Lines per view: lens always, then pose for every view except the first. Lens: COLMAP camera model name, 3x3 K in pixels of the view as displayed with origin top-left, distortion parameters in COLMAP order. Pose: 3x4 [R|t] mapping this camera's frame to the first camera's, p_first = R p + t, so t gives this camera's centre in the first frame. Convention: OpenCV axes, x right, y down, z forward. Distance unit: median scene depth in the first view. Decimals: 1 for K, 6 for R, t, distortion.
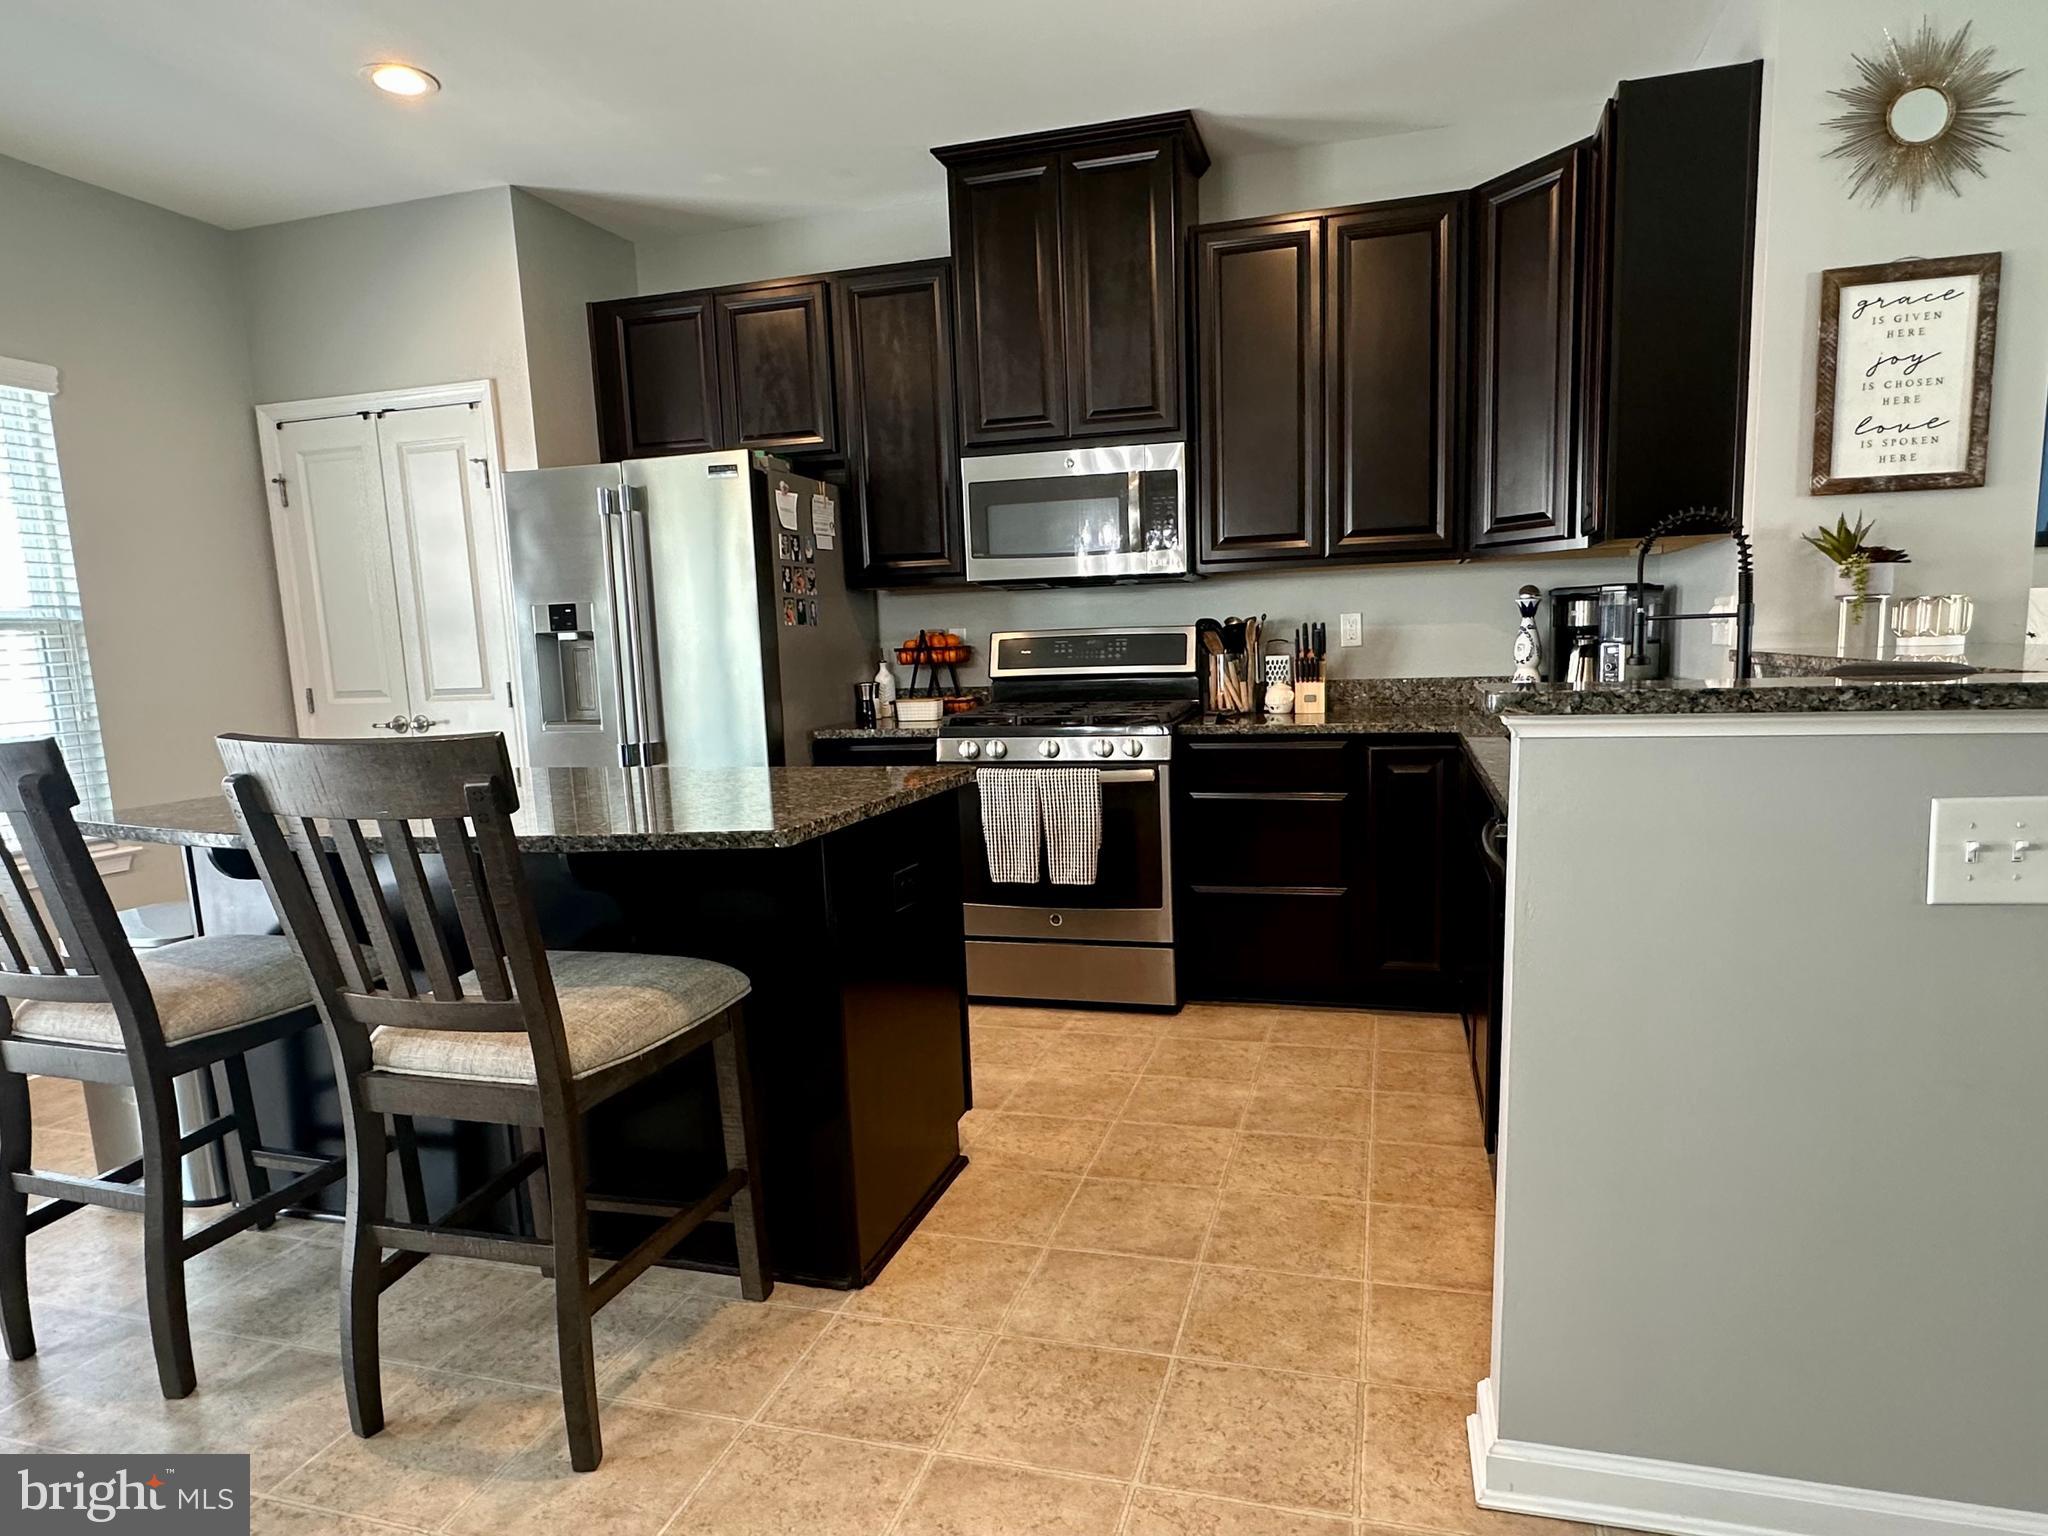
lens RADIAL K [[1203.2, 0, 1060.8], [0, 1203.2, 814.7], [0, 0, 1]] dist [-0.001316, -0.001570]
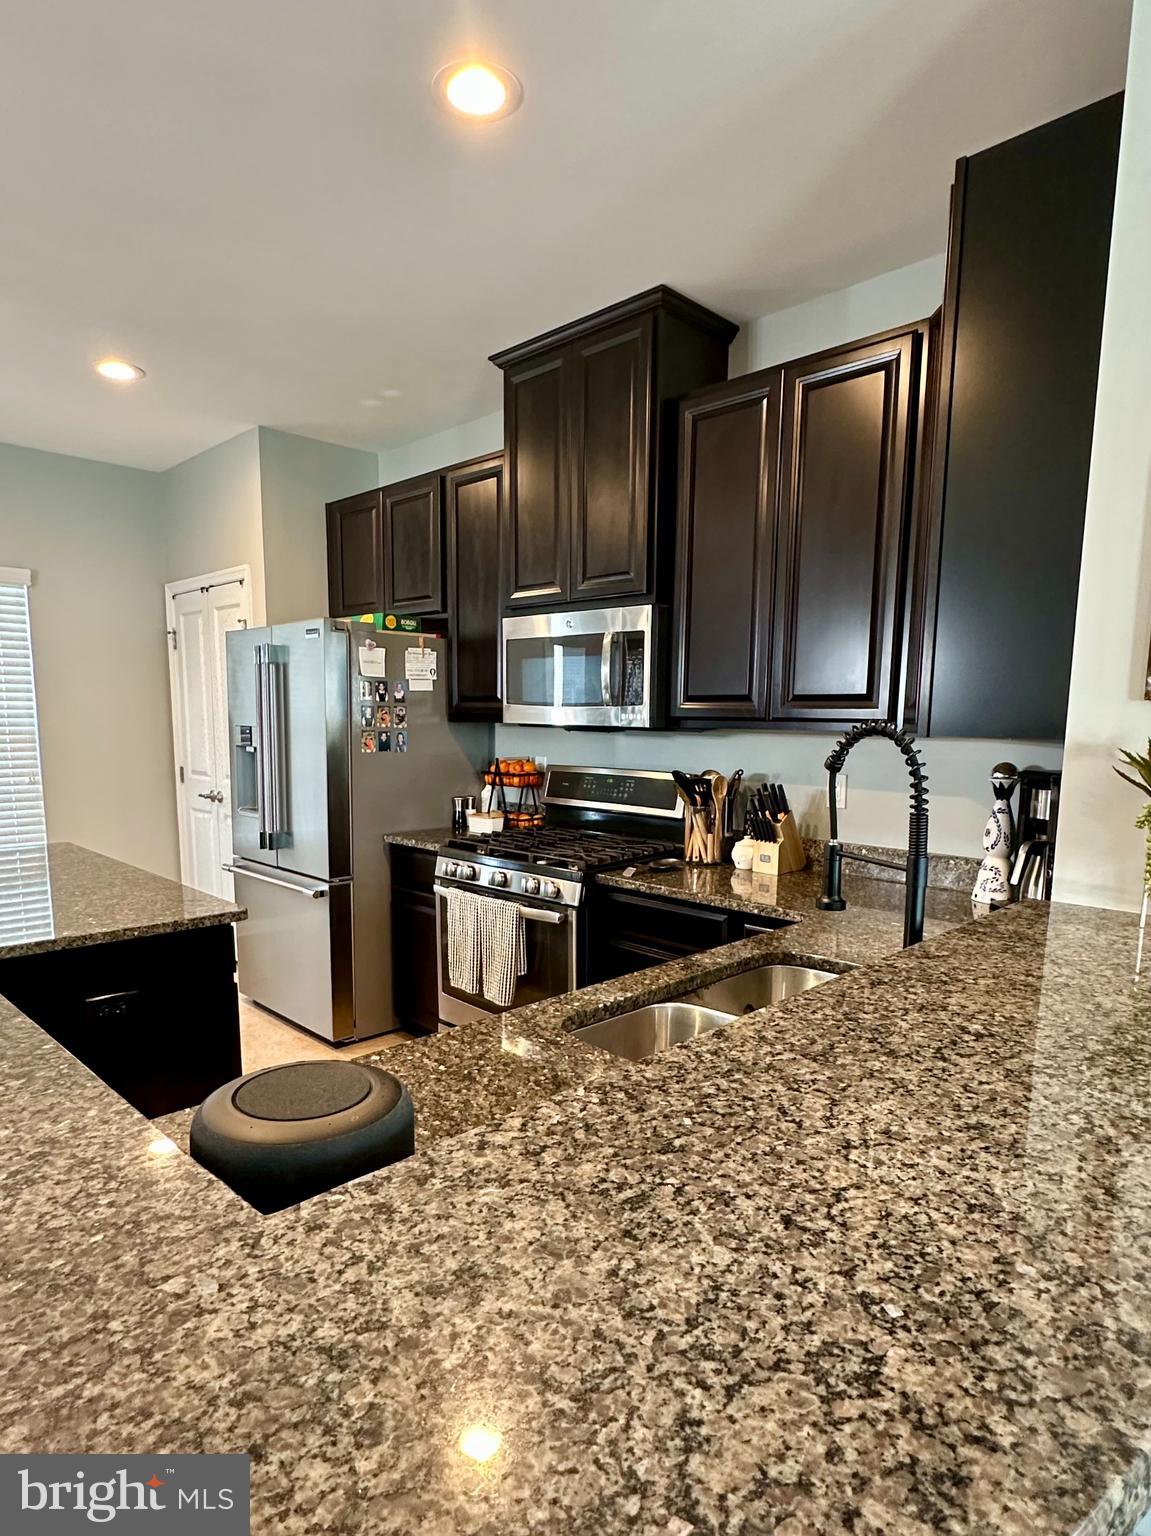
lens RADIAL K [[902.4, 0, 575.1], [0, 902.4, 847.3], [0, 0, 1]] dist [-0.001316, -0.001570]
pose [[0.864155, 0.117879, -0.489225, 0.446463], [-0.113532, 0.992782, 0.038671, -0.120300], [0.490252, 0.022125, 0.871300, 0.280349]]
